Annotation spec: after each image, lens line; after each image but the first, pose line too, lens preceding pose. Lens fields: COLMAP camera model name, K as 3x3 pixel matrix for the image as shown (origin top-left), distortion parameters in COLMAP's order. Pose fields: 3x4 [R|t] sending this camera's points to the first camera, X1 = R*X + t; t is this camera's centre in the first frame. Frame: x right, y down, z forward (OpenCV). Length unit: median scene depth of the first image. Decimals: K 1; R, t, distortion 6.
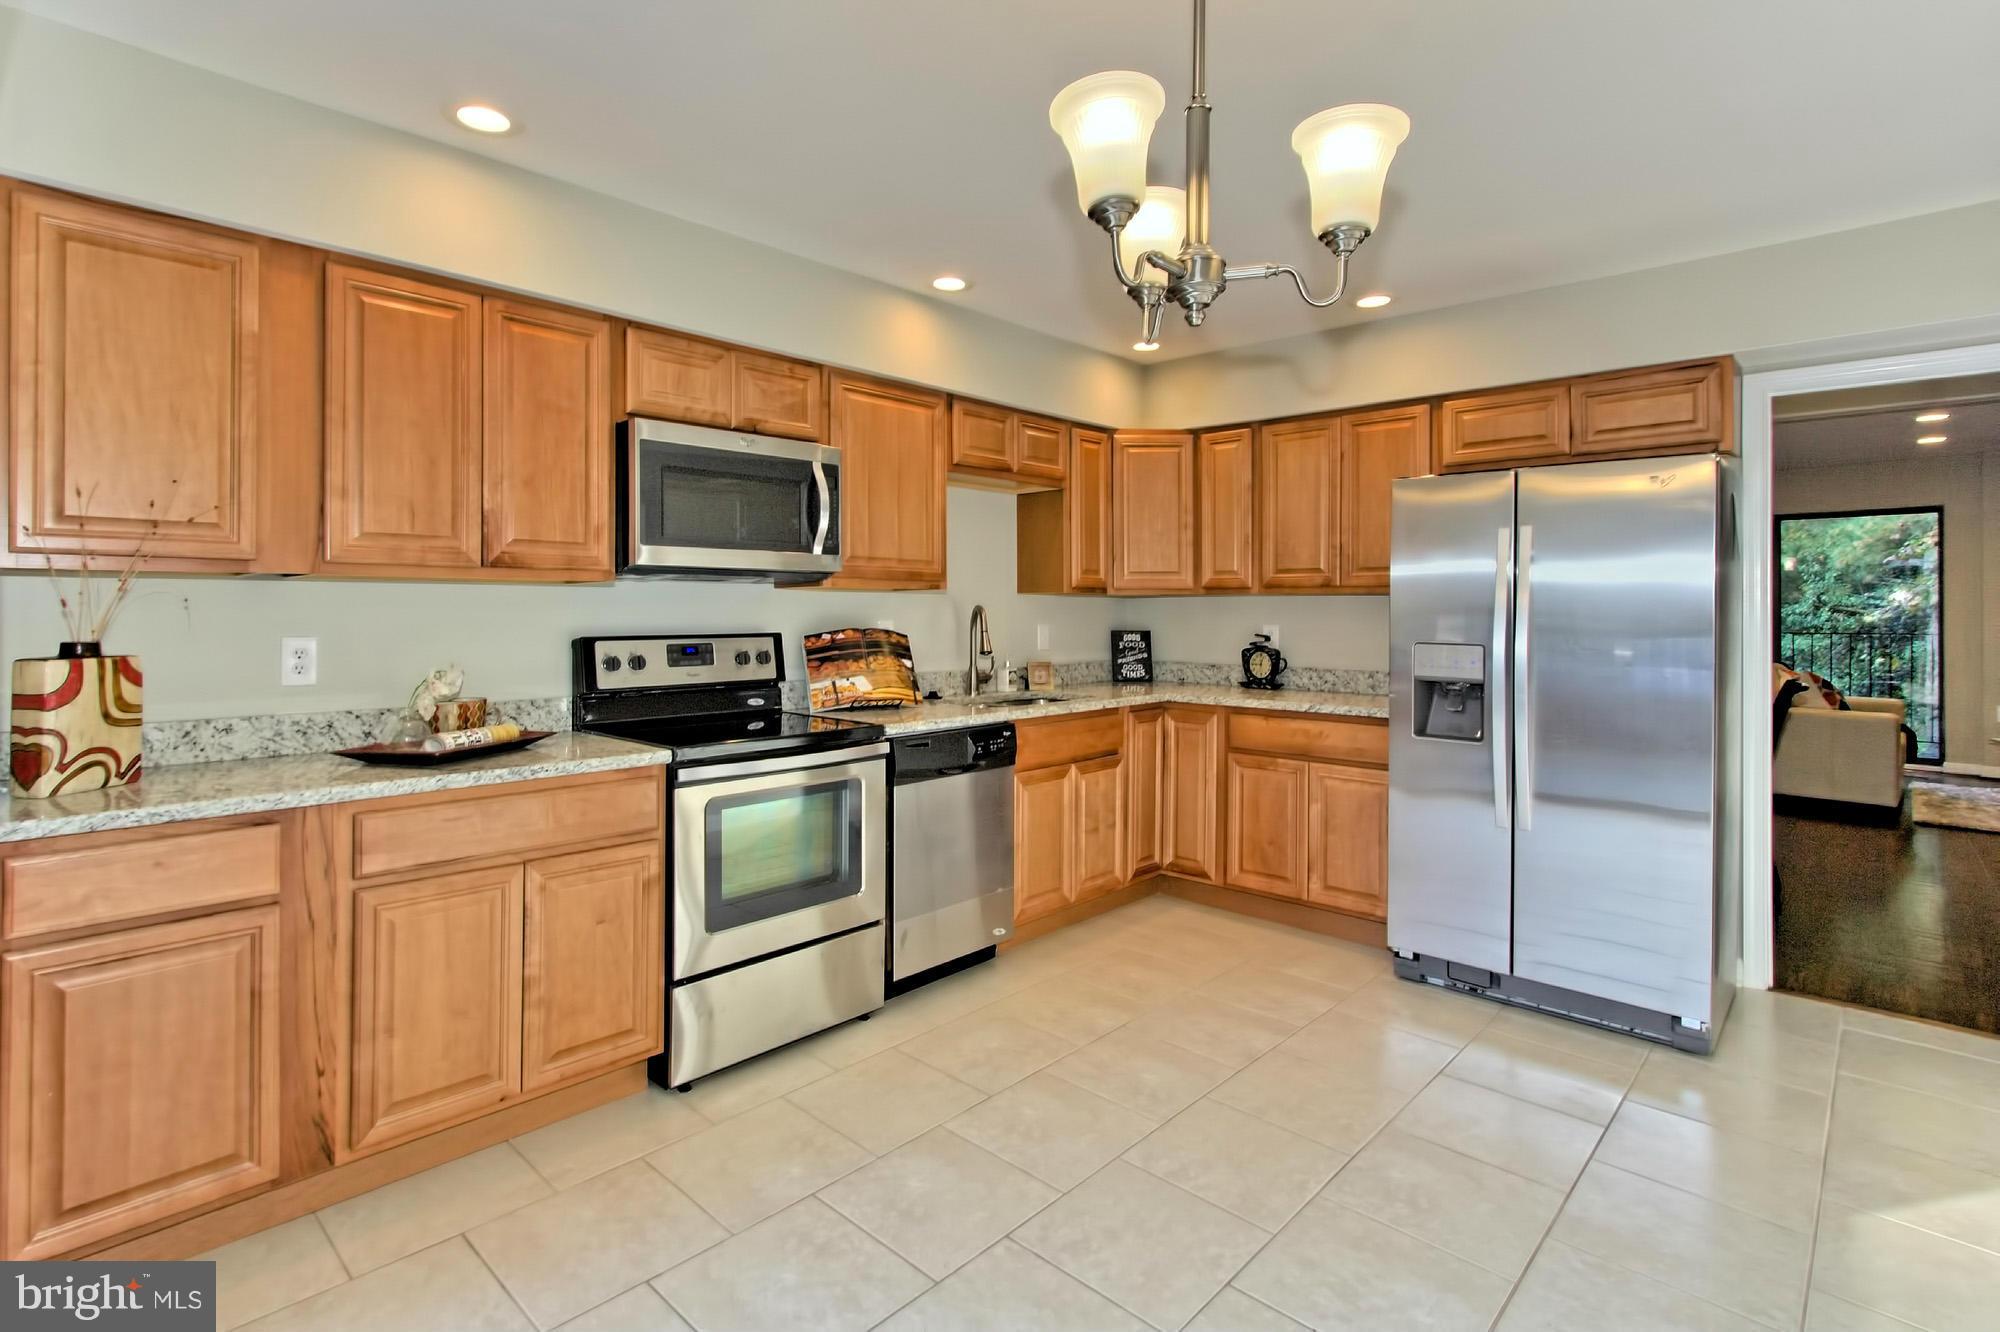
lens RADIAL K [[956.4, 0, 1014.2], [0, 956.4, 608.4], [0, 0, 1]] dist [0.000596, 0.000452]
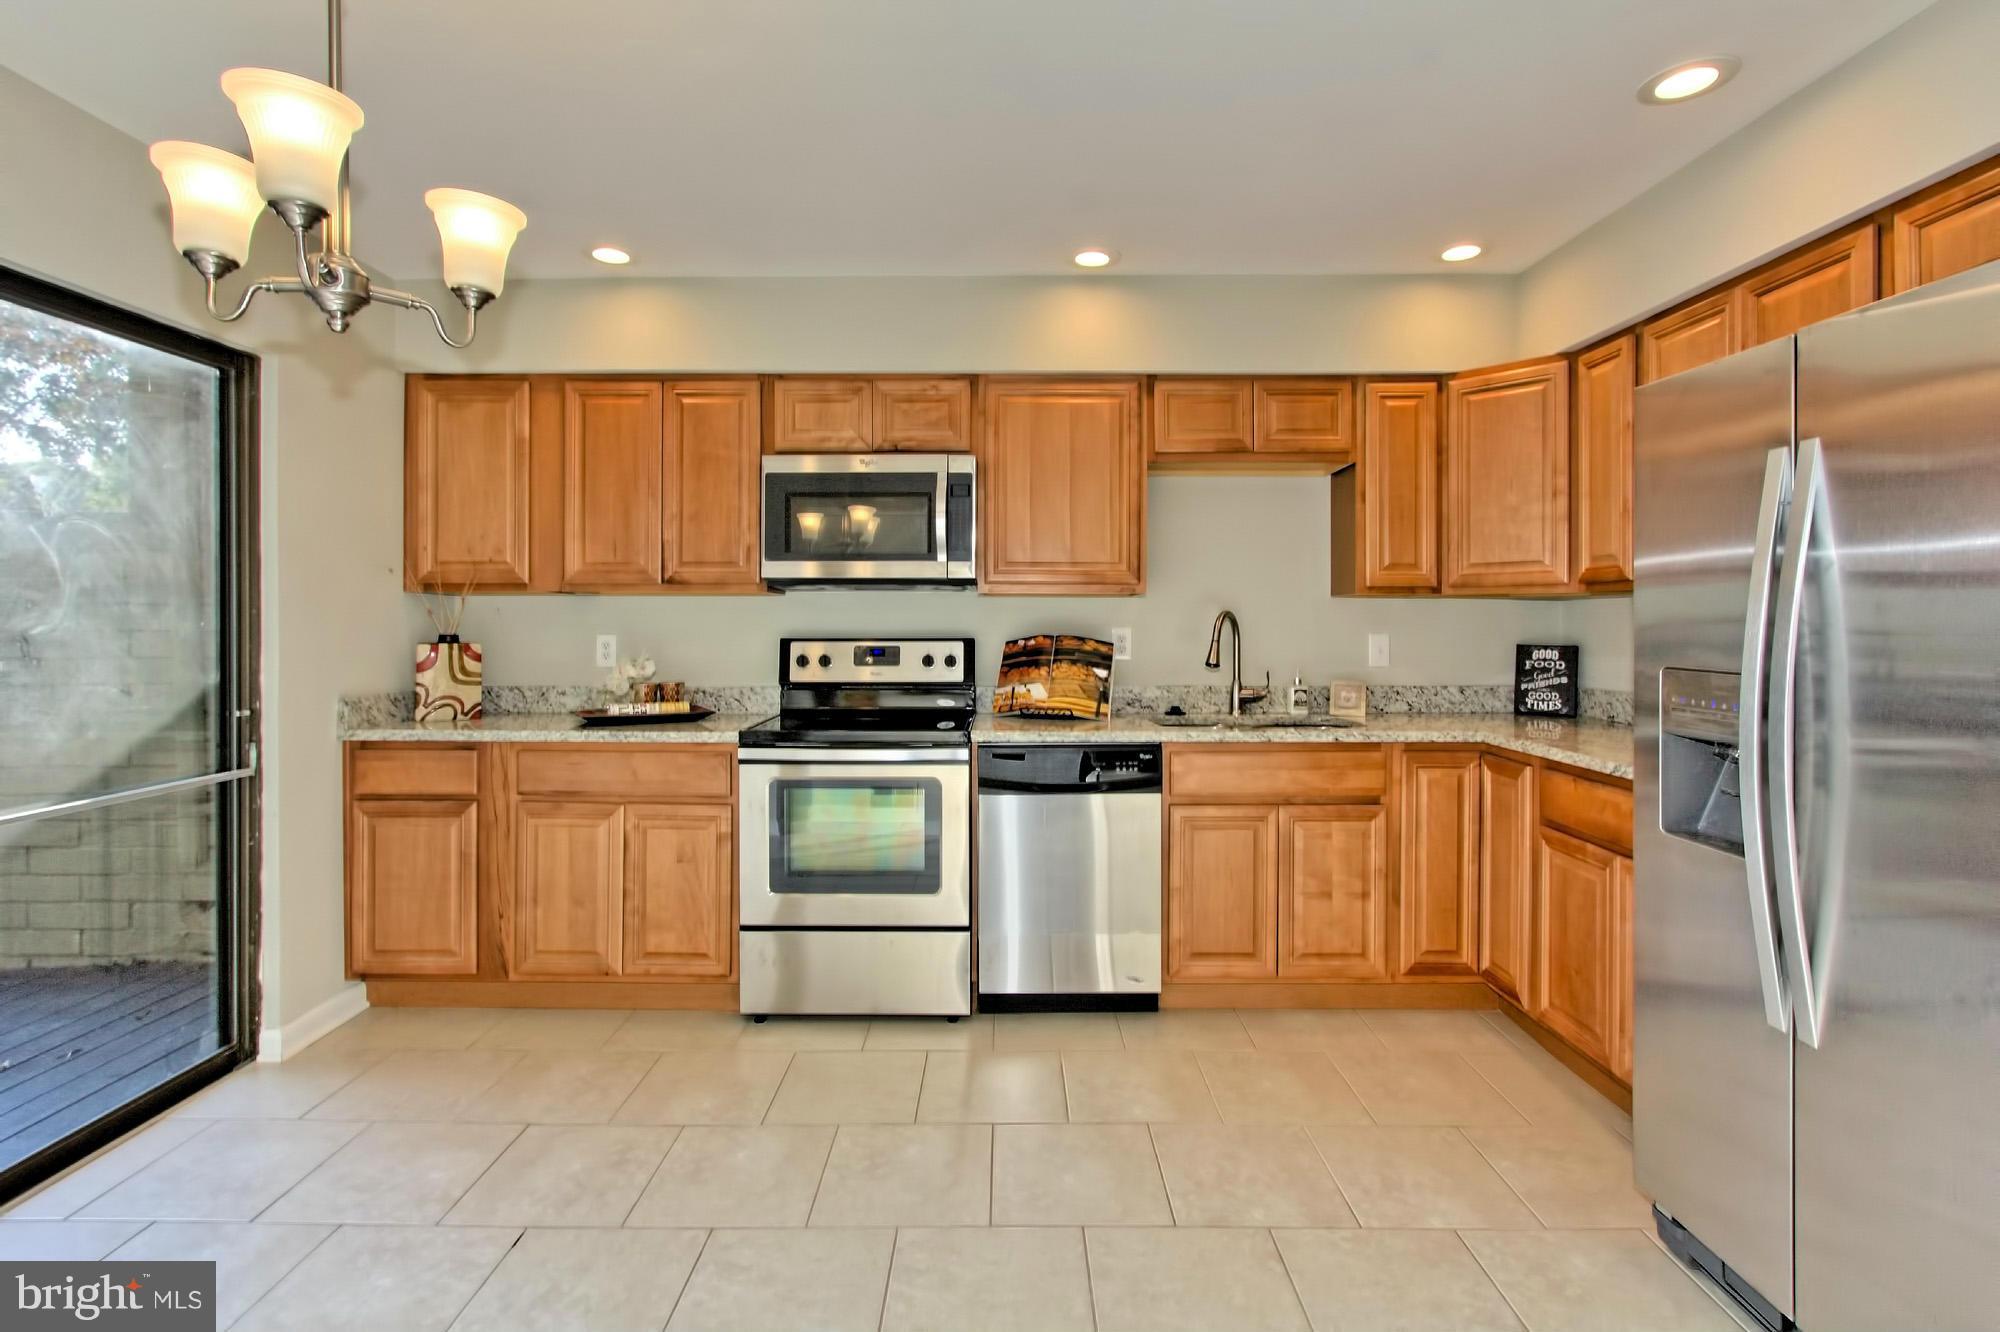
lens RADIAL K [[956.7, 0, 992.5], [0, 956.7, 626.9], [0, 0, 1]] dist [-0.002312, 0.000205]
pose [[0.684151, 0.002993, -0.729334, 0.548587], [0.001271, 0.999985, 0.005296, 0.008031], [0.729339, -0.004551, 0.684137, 0.309726]]
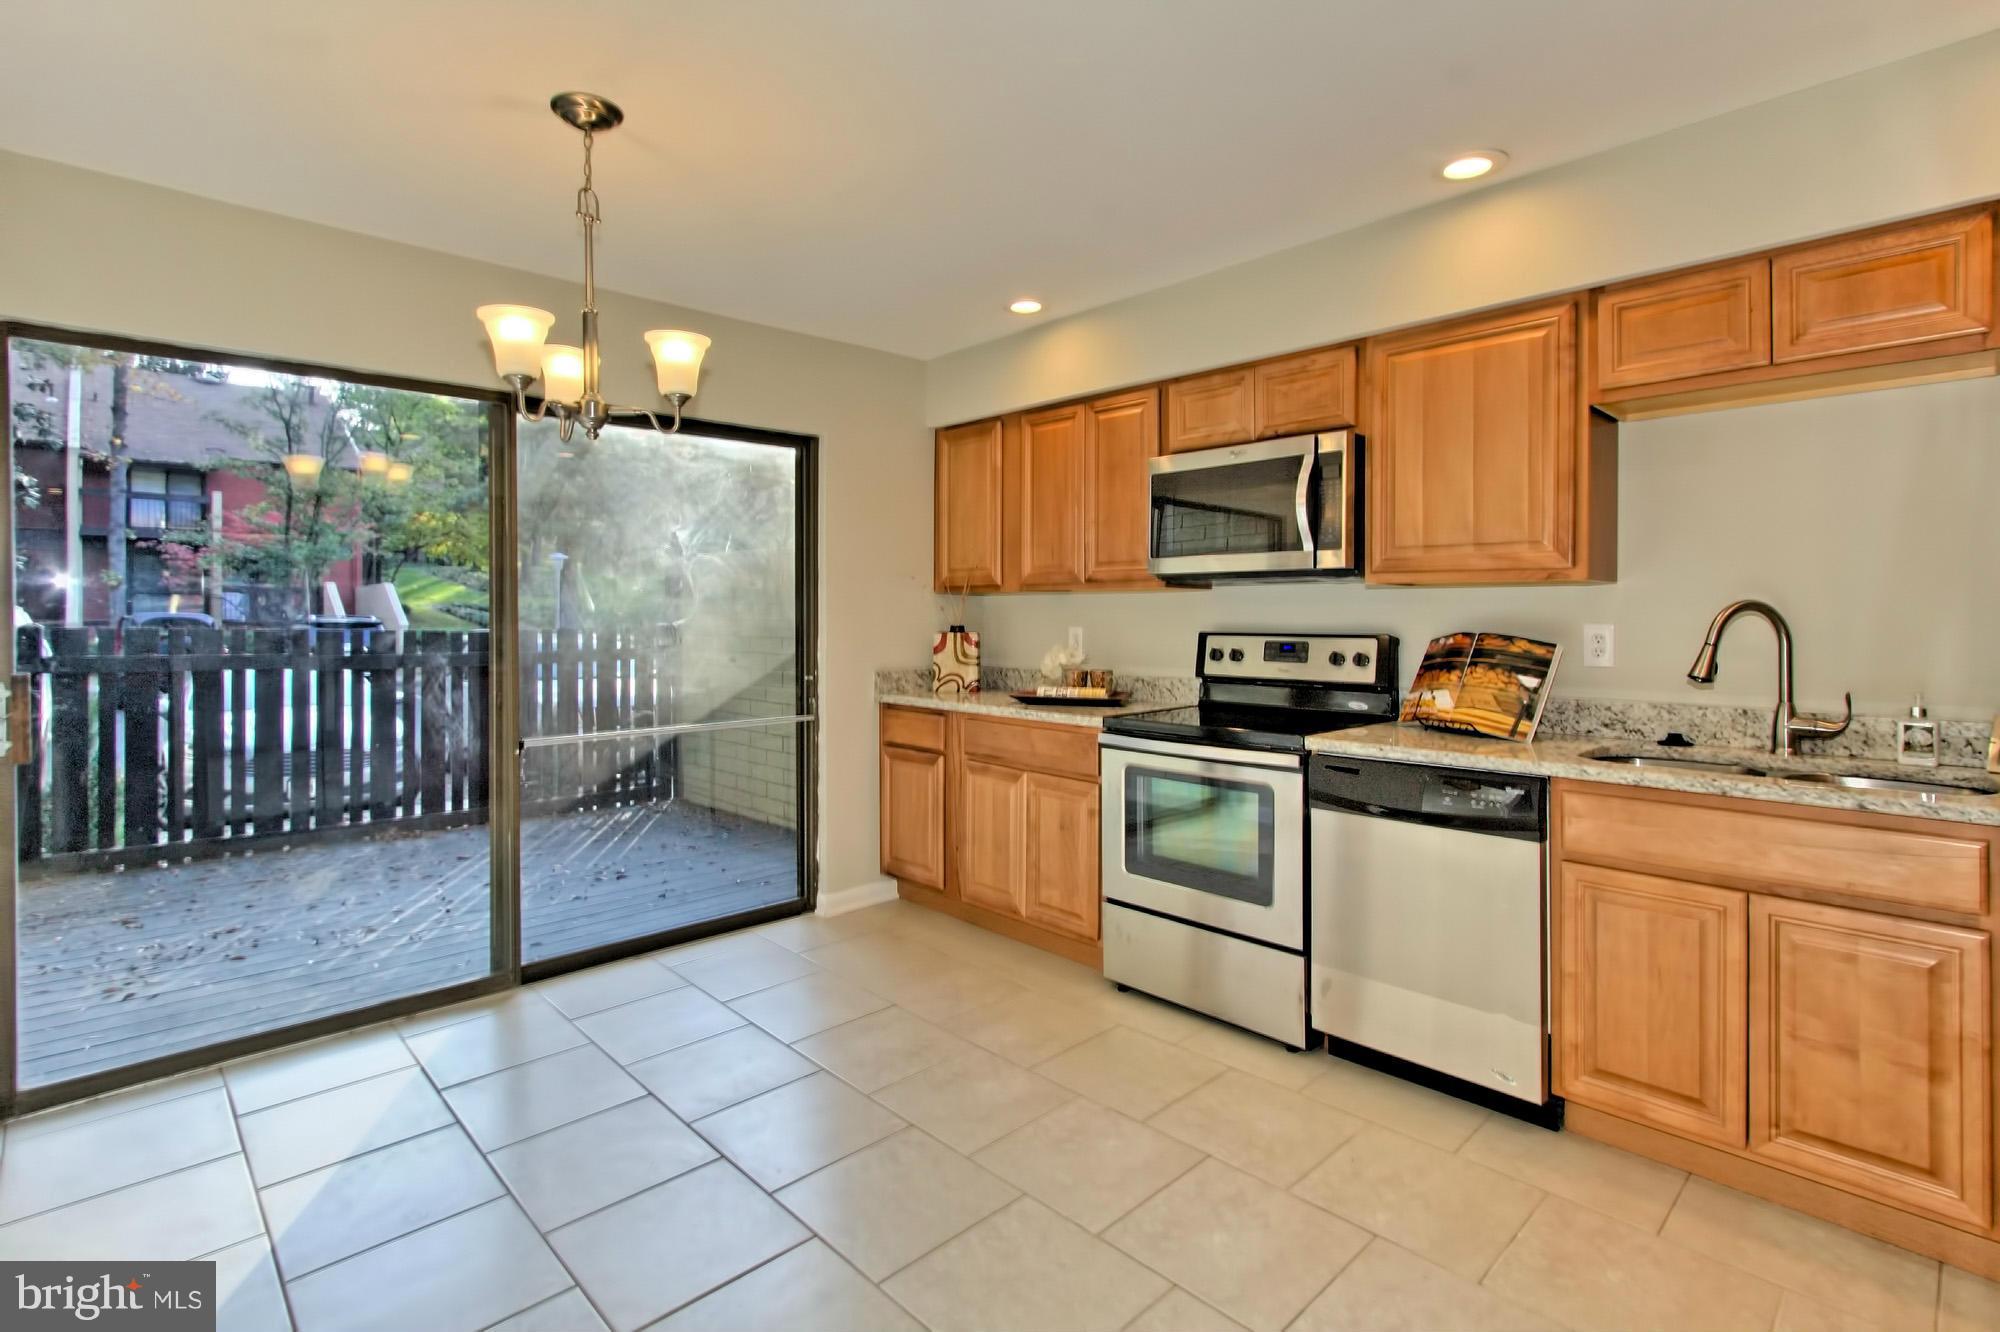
lens RADIAL K [[930.9, 0, 993.8], [0, 930.9, 615.1], [0, 0, 1]] dist [0.003096, 0.000965]
pose [[-0.043323, 0.002374, -0.999058, 0.686131], [0.003266, 0.999992, 0.002235, 0.003571], [0.999056, -0.003166, -0.043331, 0.680454]]
